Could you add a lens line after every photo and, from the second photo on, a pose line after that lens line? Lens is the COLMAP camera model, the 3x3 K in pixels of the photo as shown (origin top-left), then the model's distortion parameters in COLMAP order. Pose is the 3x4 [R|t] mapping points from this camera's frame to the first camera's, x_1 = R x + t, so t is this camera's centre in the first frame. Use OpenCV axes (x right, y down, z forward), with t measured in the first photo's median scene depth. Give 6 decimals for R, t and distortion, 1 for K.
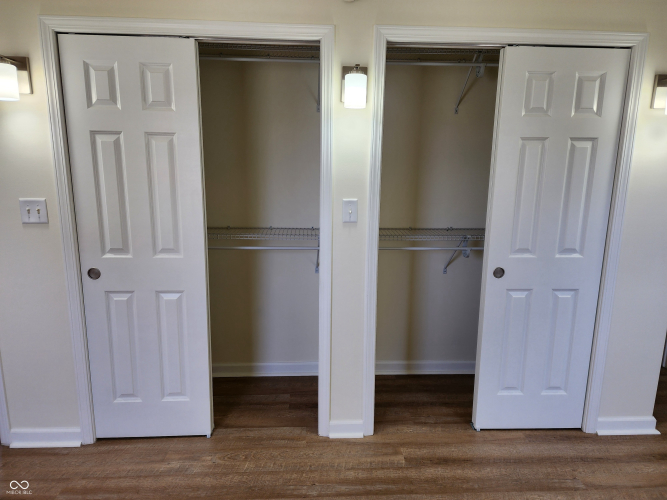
lens RADIAL K [[456.7, 0, 334.6], [0, 456.7, 234.6], [0, 0, 1]] dist [0.068415, -0.067814]
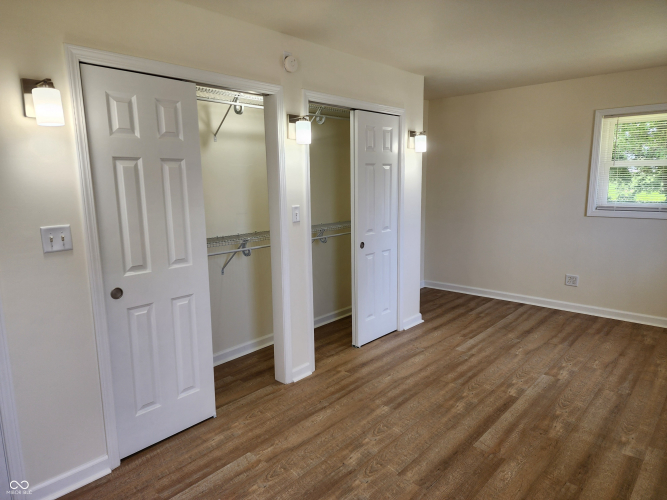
lens RADIAL K [[456.7, 0, 334.6], [0, 456.7, 234.6], [0, 0, 1]] dist [0.068415, -0.067814]
pose [[0.694277, -0.109839, 0.711277, -0.900183], [0.142085, 0.989753, 0.014153, 0.008640], [-0.705543, 0.091235, 0.702770, -0.081219]]
